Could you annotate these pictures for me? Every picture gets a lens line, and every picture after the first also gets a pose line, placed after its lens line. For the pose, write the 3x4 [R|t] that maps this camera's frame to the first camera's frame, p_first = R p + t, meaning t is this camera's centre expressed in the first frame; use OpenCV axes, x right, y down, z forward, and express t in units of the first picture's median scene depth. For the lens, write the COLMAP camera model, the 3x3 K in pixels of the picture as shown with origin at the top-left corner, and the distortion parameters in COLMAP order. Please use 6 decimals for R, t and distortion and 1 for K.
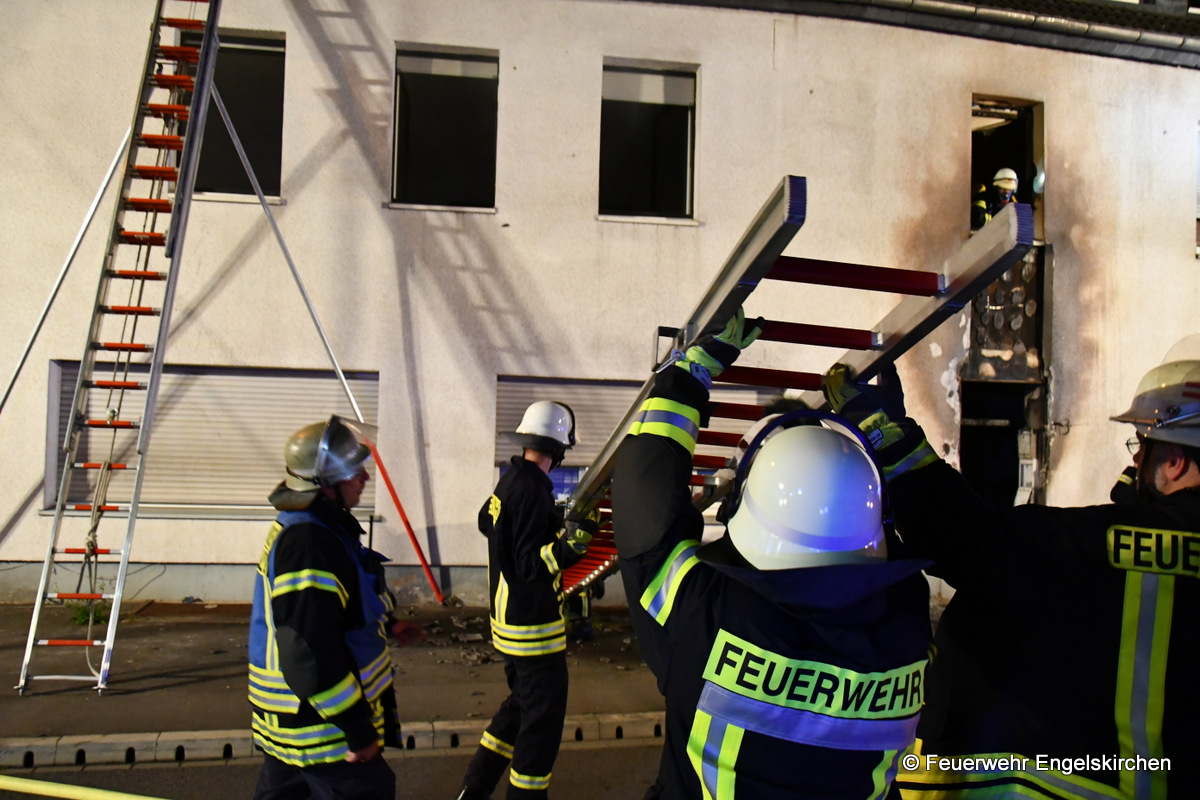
lens RADIAL K [[976.7, 0, 598.6], [0, 976.7, 421.3], [0, 0, 1]] dist [-0.010238, 0.012384]
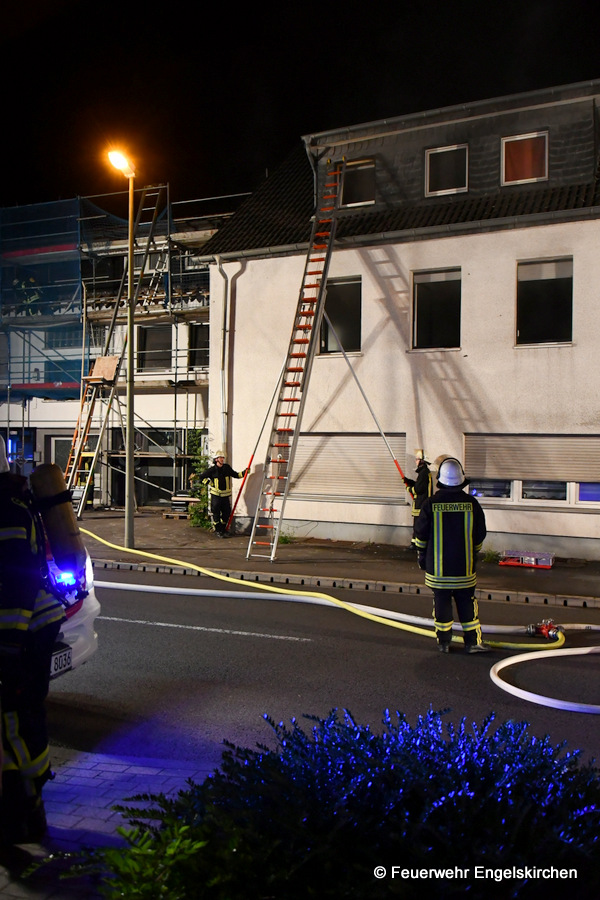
lens RADIAL K [[732.5, 0, 309.2], [0, 732.5, 450.9], [0, 0, 1]] dist [-0.010238, 0.012384]
pose [[0.839631, -0.010240, -0.543060, 0.407049], [0.019137, 0.999759, 0.010737, -0.030775], [0.542820, -0.019408, 0.839625, -0.374737]]
